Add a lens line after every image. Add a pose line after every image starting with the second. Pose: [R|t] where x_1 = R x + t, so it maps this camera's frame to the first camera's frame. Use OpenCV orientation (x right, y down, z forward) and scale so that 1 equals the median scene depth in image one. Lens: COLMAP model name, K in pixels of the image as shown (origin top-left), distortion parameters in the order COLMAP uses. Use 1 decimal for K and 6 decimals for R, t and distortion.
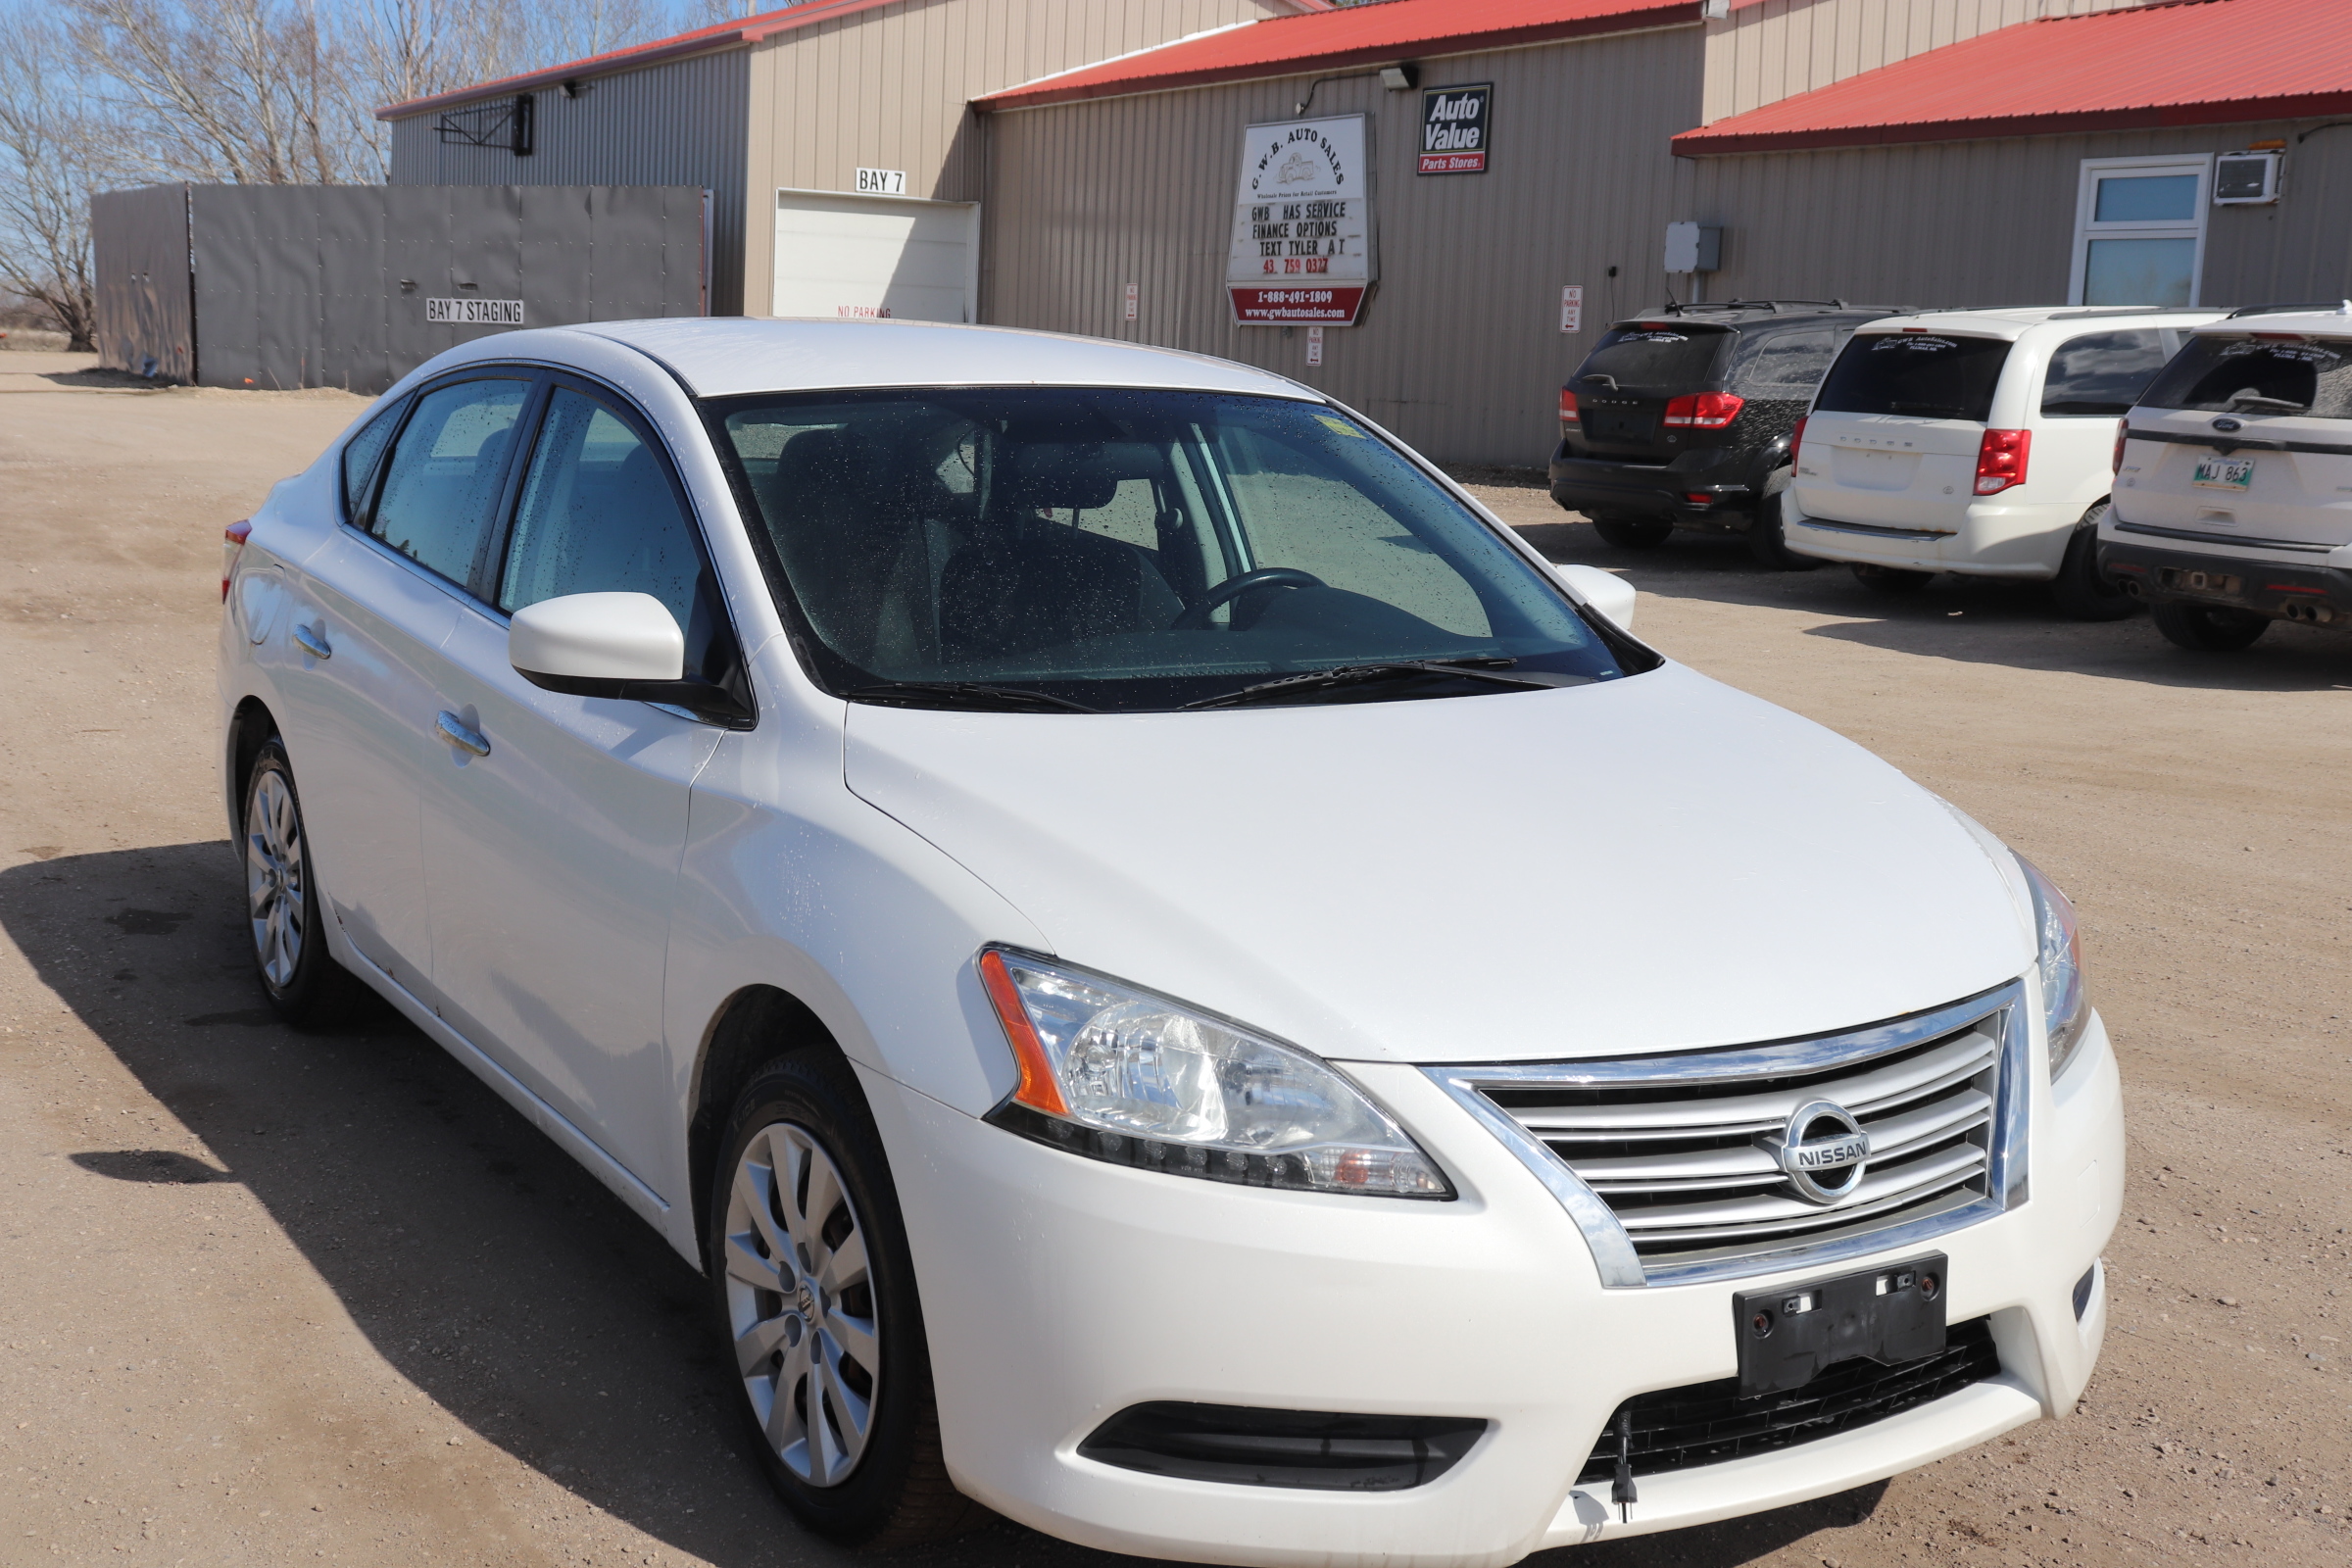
lens RADIAL K [[2943.2, 0, 1176.0], [0, 2943.2, 784.0], [0, 0, 1]] dist [-0.030524, 0.228888]
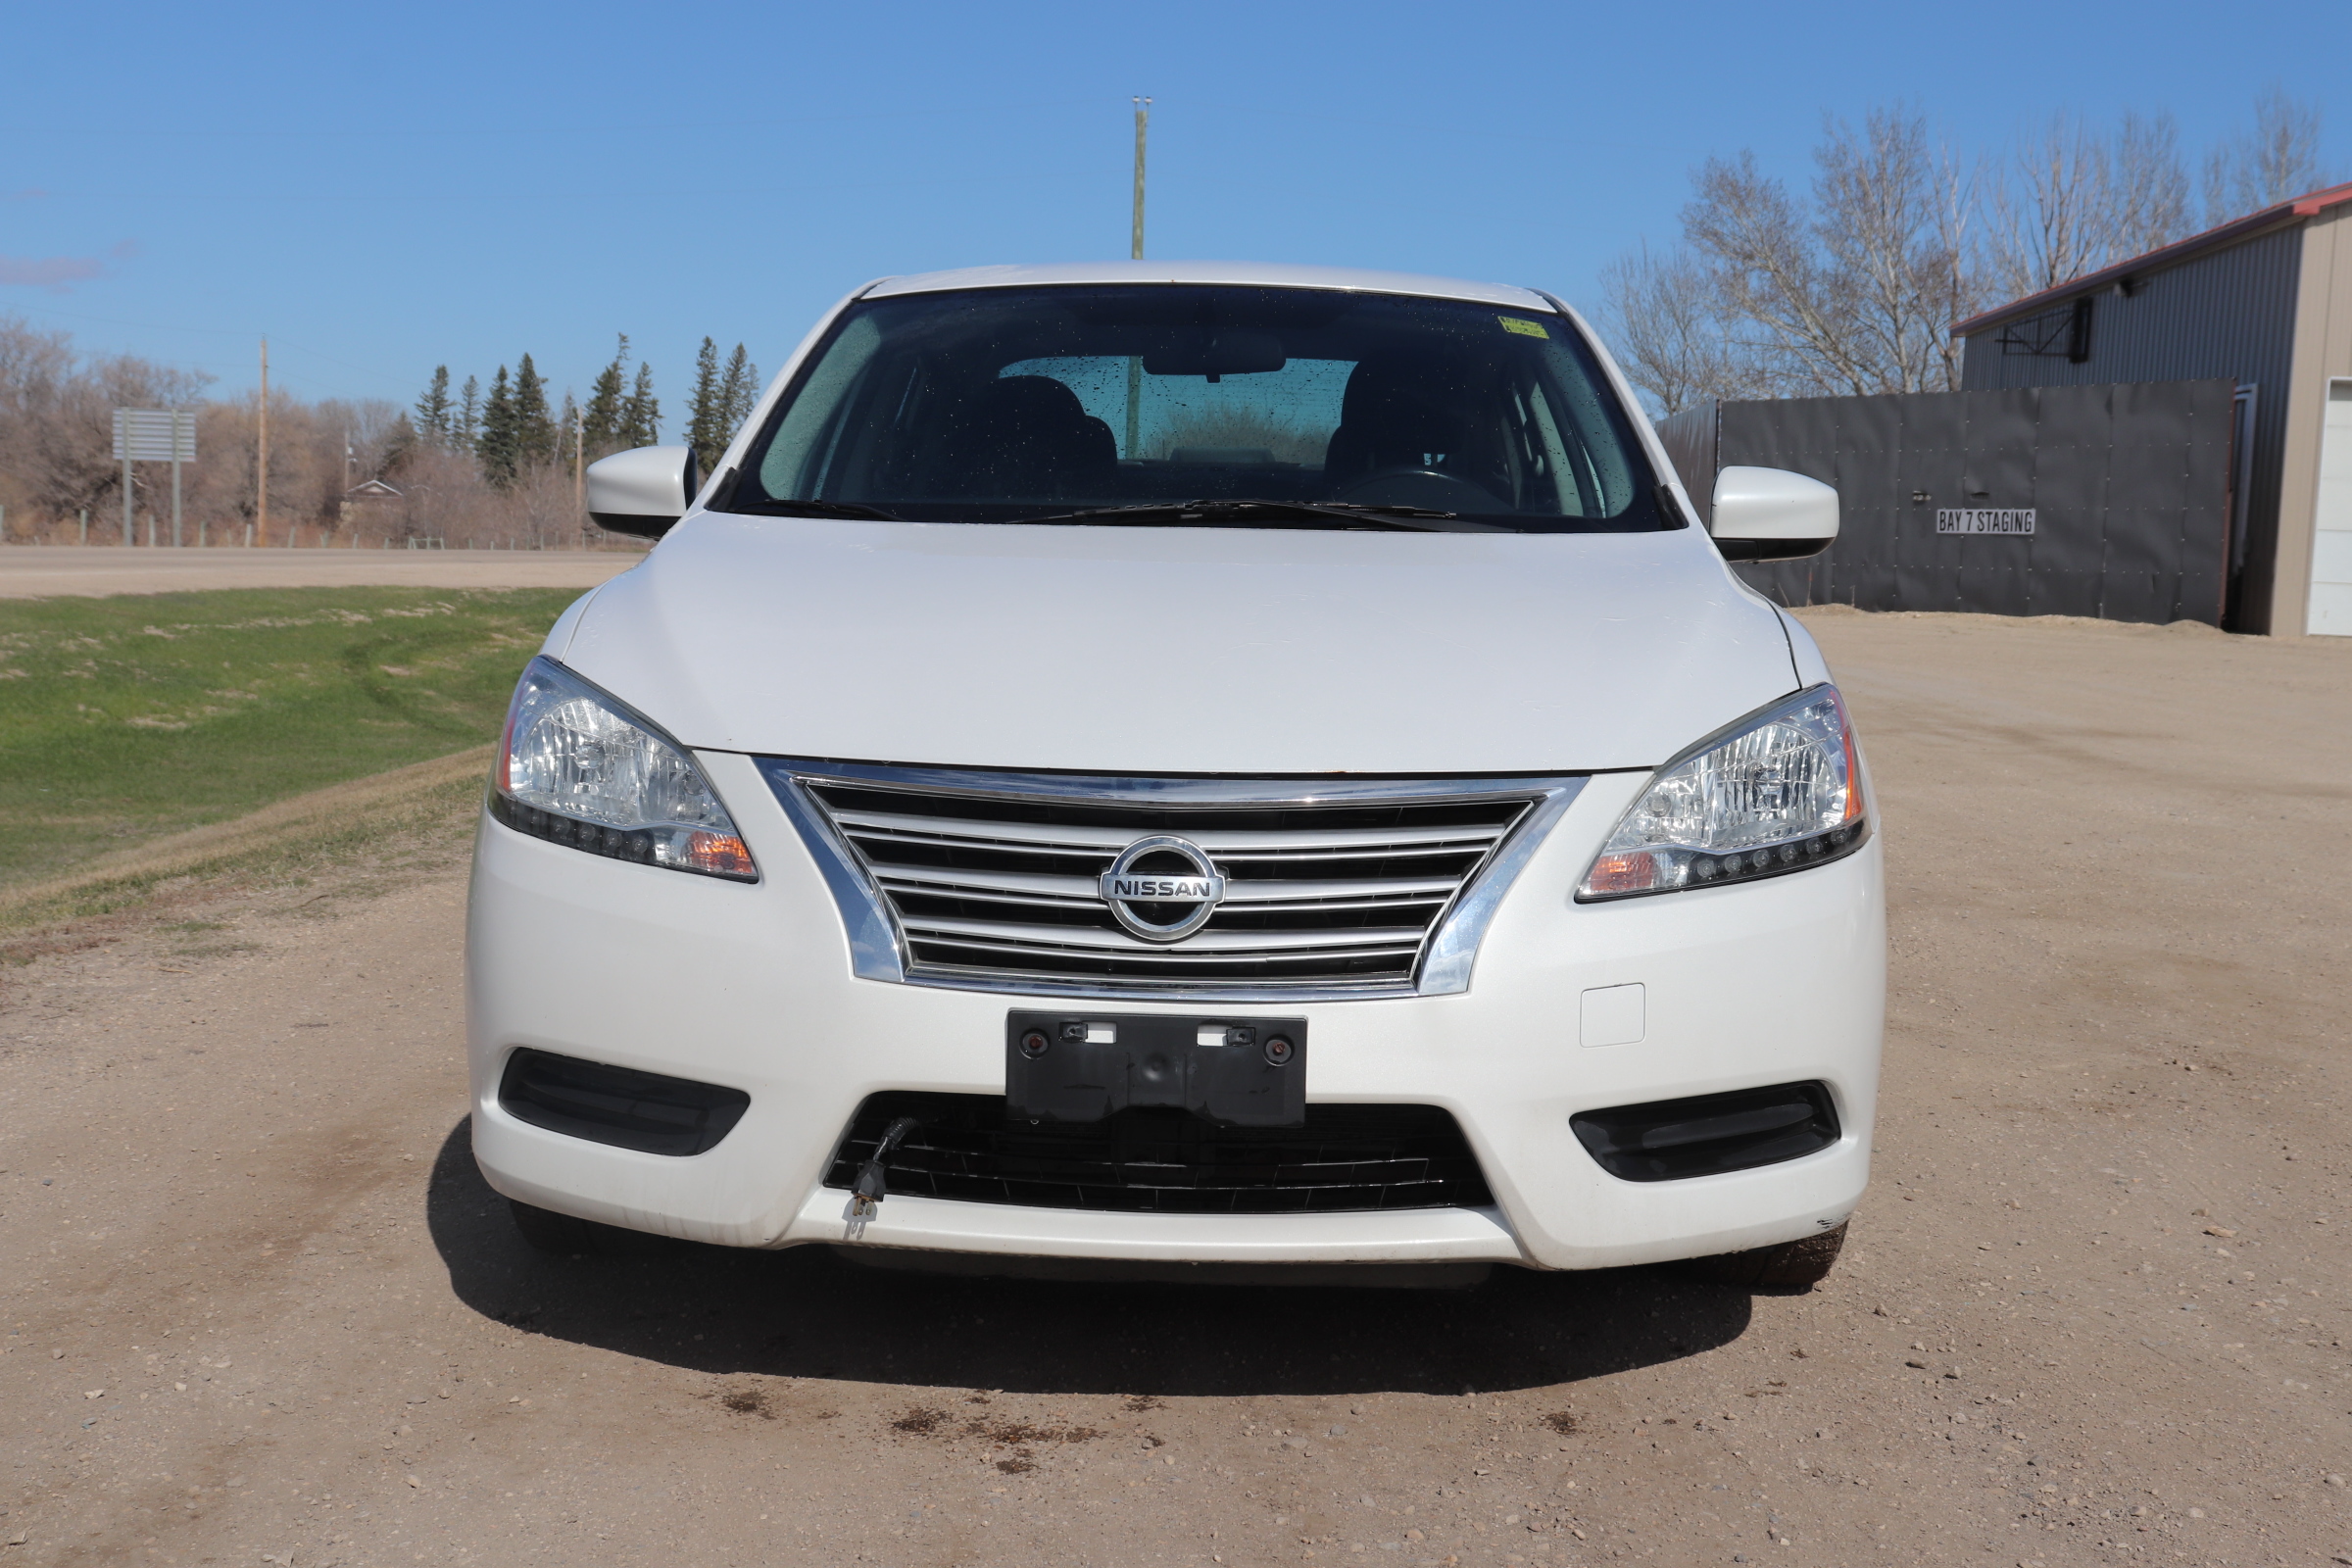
lens RADIAL K [[3217.8, 0, 1176.0], [0, 3217.8, 784.0], [0, 0, 1]] dist [0.027459, 0.142144]
pose [[0.816285, 0.029403, -0.576901, 0.174601], [-0.094128, 0.992126, -0.082621, 0.037502], [0.569929, 0.121745, 0.812625, 0.031589]]
